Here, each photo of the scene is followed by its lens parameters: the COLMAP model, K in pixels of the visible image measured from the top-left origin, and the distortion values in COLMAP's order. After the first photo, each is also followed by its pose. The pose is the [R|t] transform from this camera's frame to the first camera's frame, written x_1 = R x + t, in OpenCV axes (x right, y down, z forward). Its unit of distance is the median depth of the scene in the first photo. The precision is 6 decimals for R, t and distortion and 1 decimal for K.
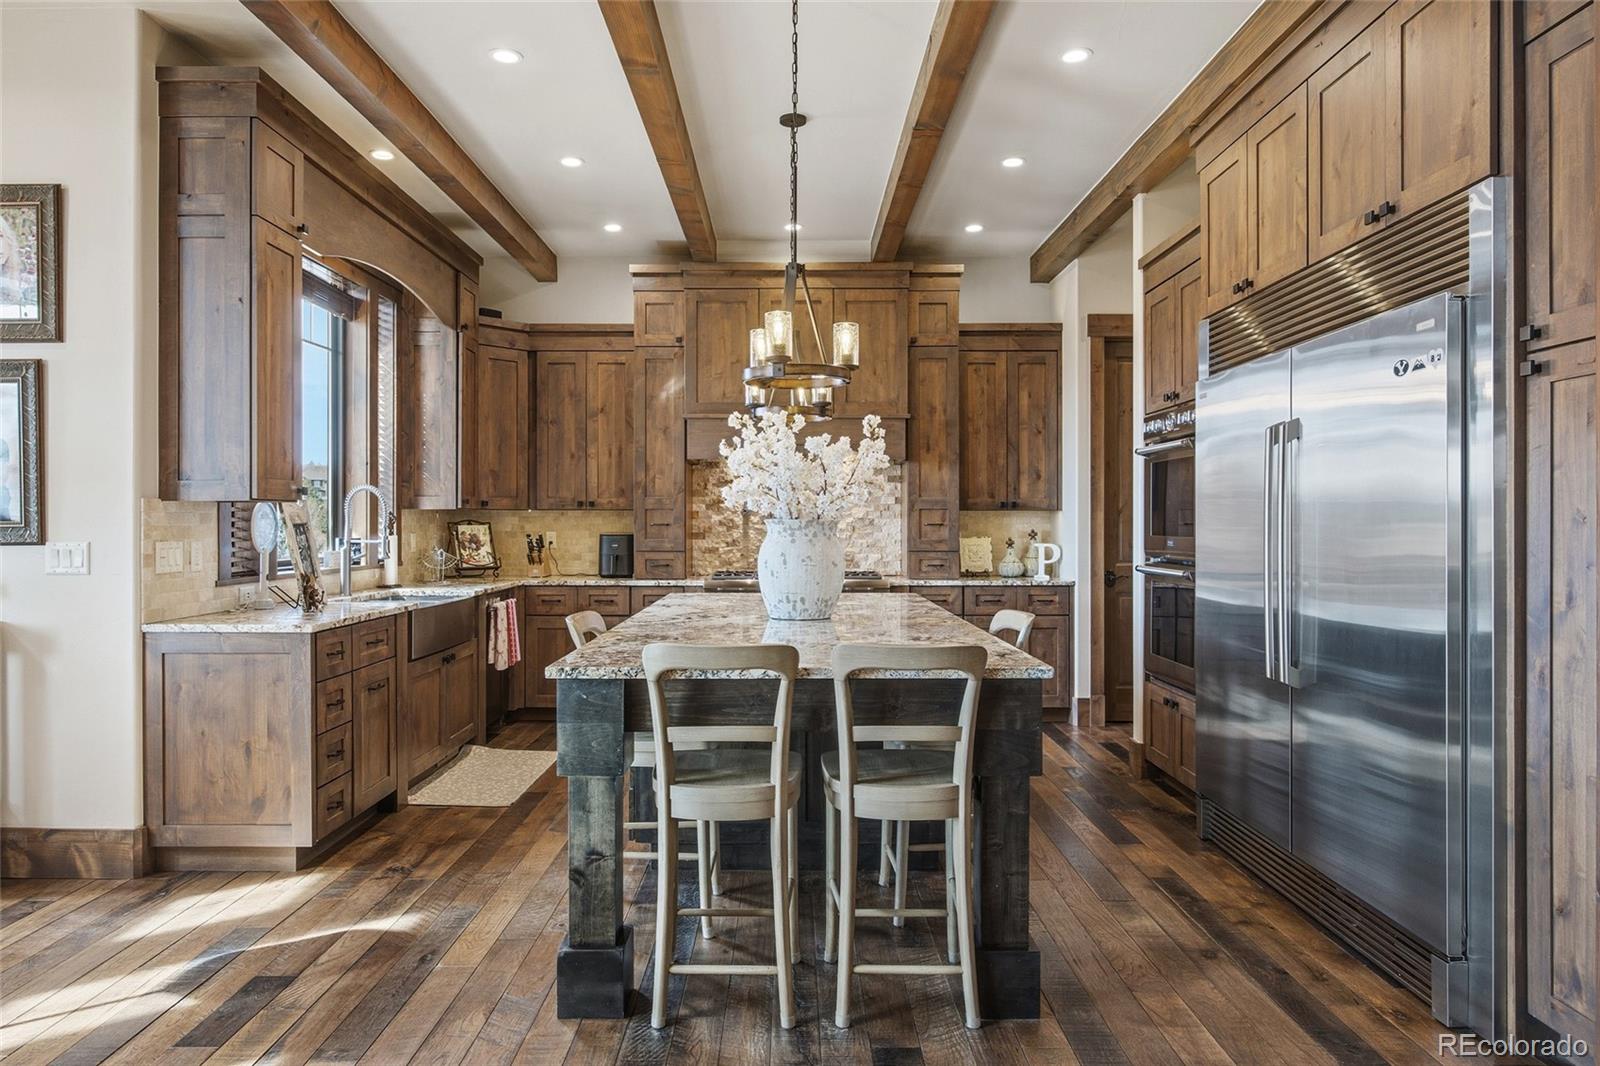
lens RADIAL K [[989.1, 0, 784.9], [0, 989.1, 519.8], [0, 0, 1]] dist [-0.001468, 0.002053]
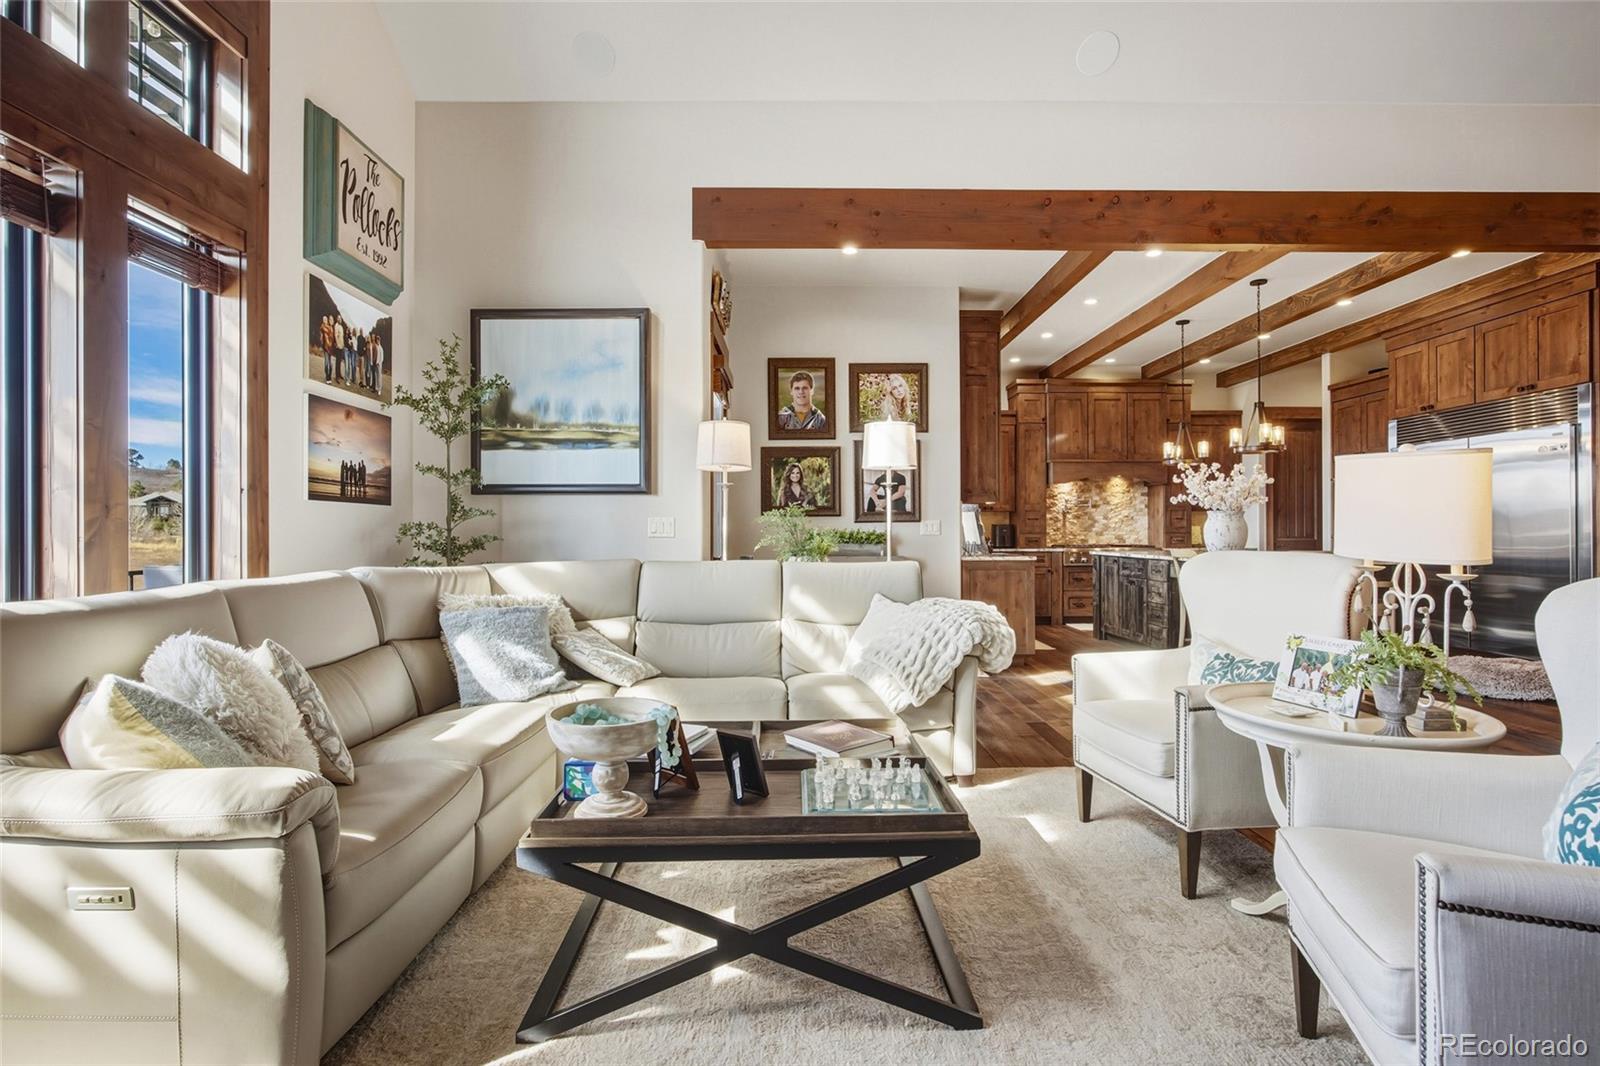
lens RADIAL K [[744.4, 0, 822.1], [0, 744.4, 525.8], [0, 0, 1]] dist [-0.000183, 0.002220]
pose [[0.999574, -0.001950, 0.029115, -0.579844], [0.002068, 0.999990, -0.004044, 0.023251], [-0.029106, 0.004102, 0.999568, -0.397845]]
